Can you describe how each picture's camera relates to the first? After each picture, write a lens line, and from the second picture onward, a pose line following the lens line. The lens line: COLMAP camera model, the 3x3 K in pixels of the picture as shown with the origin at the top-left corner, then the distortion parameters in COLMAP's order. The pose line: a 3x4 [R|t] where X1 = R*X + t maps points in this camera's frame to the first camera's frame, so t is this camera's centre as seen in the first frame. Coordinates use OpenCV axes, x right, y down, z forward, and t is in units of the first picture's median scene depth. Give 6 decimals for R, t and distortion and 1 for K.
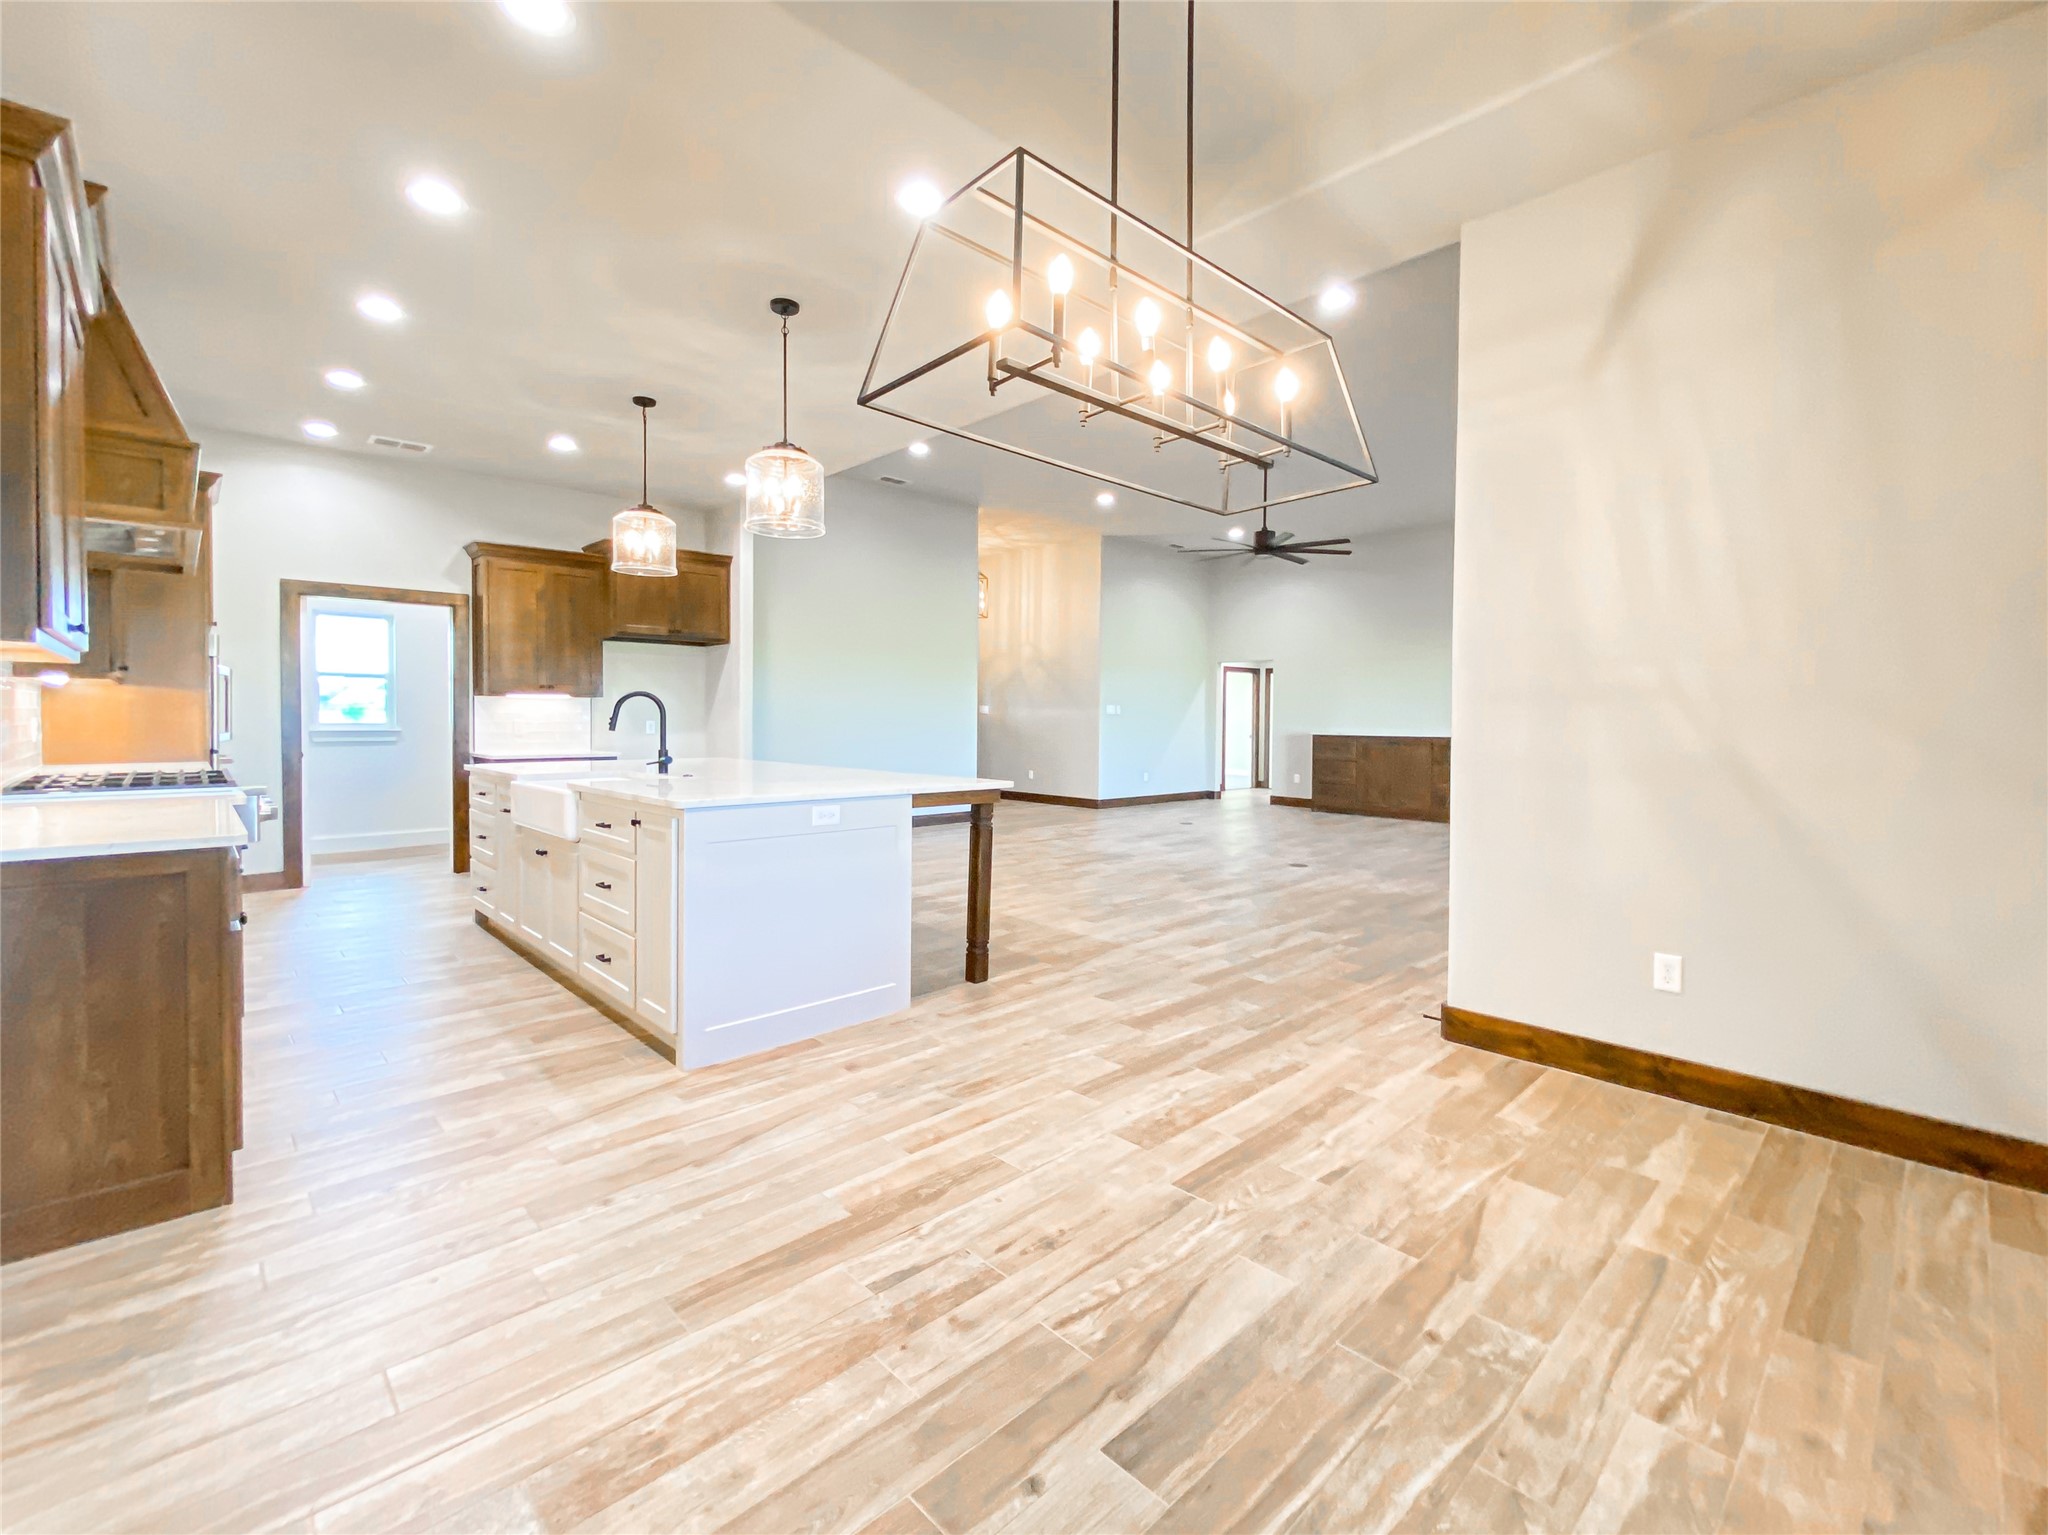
lens RADIAL K [[890.6, 0, 1018.8], [0, 890.6, 753.2], [0, 0, 1]] dist [0.001490, 0.000394]
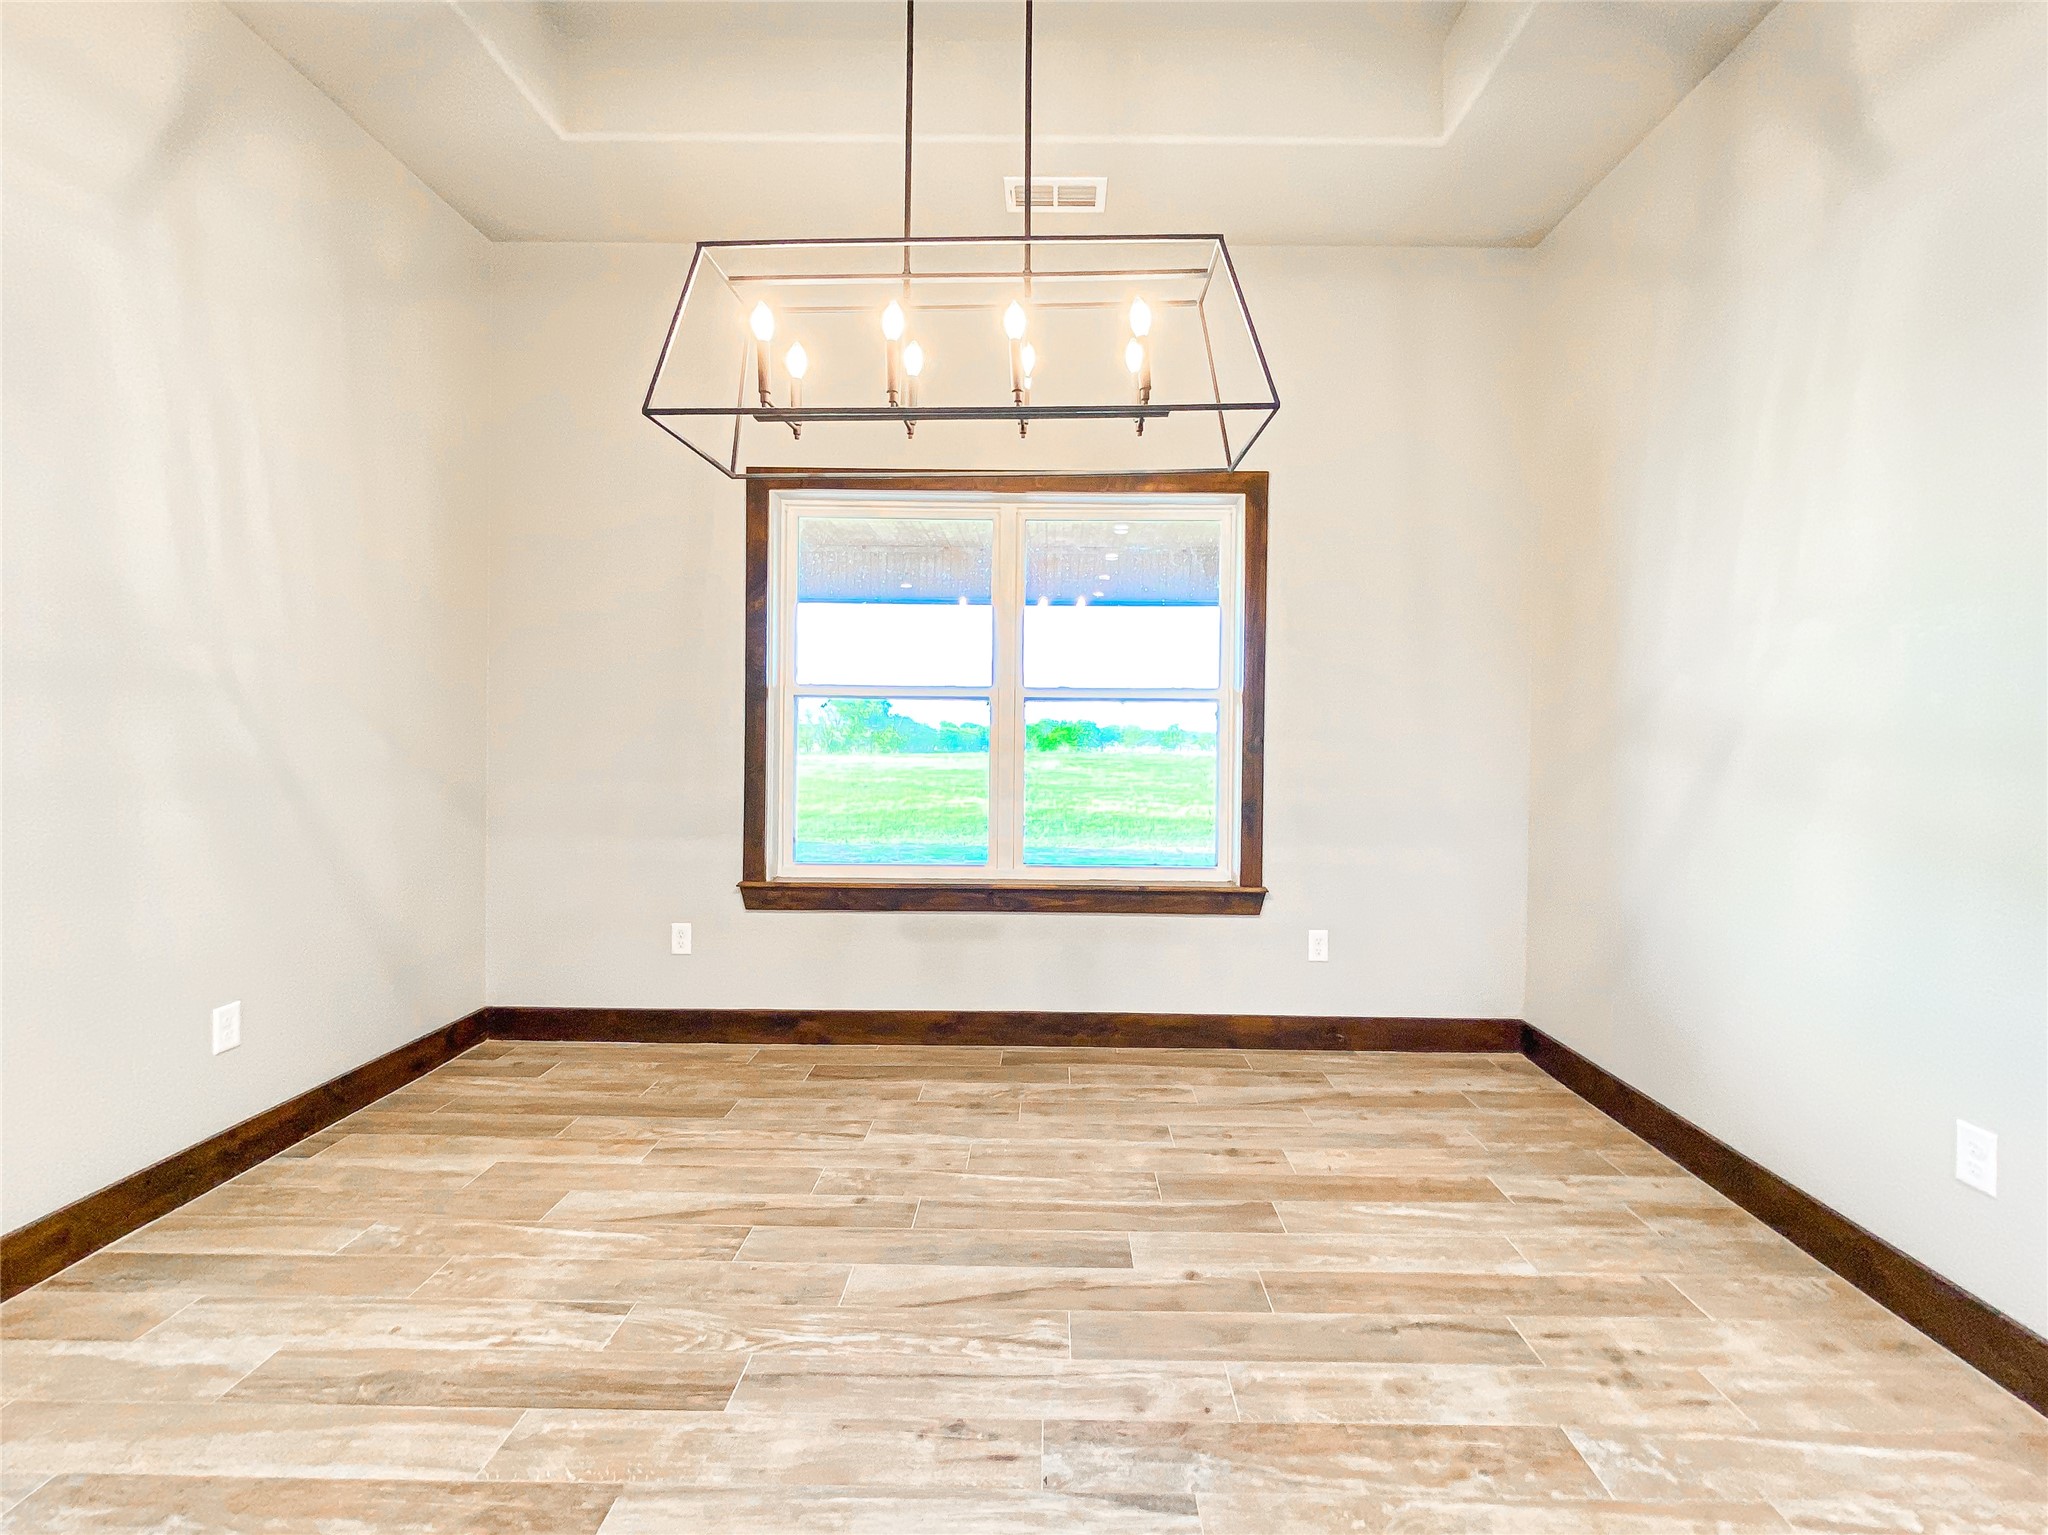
lens RADIAL K [[841.3, 0, 1010.5], [0, 841.3, 750.3], [0, 0, 1]] dist [0.009139, -0.003009]
pose [[-0.686613, -0.027608, 0.726499, -0.580247], [0.012186, 0.998701, 0.049469, -0.083284], [-0.726921, 0.042819, -0.685385, 1.621890]]
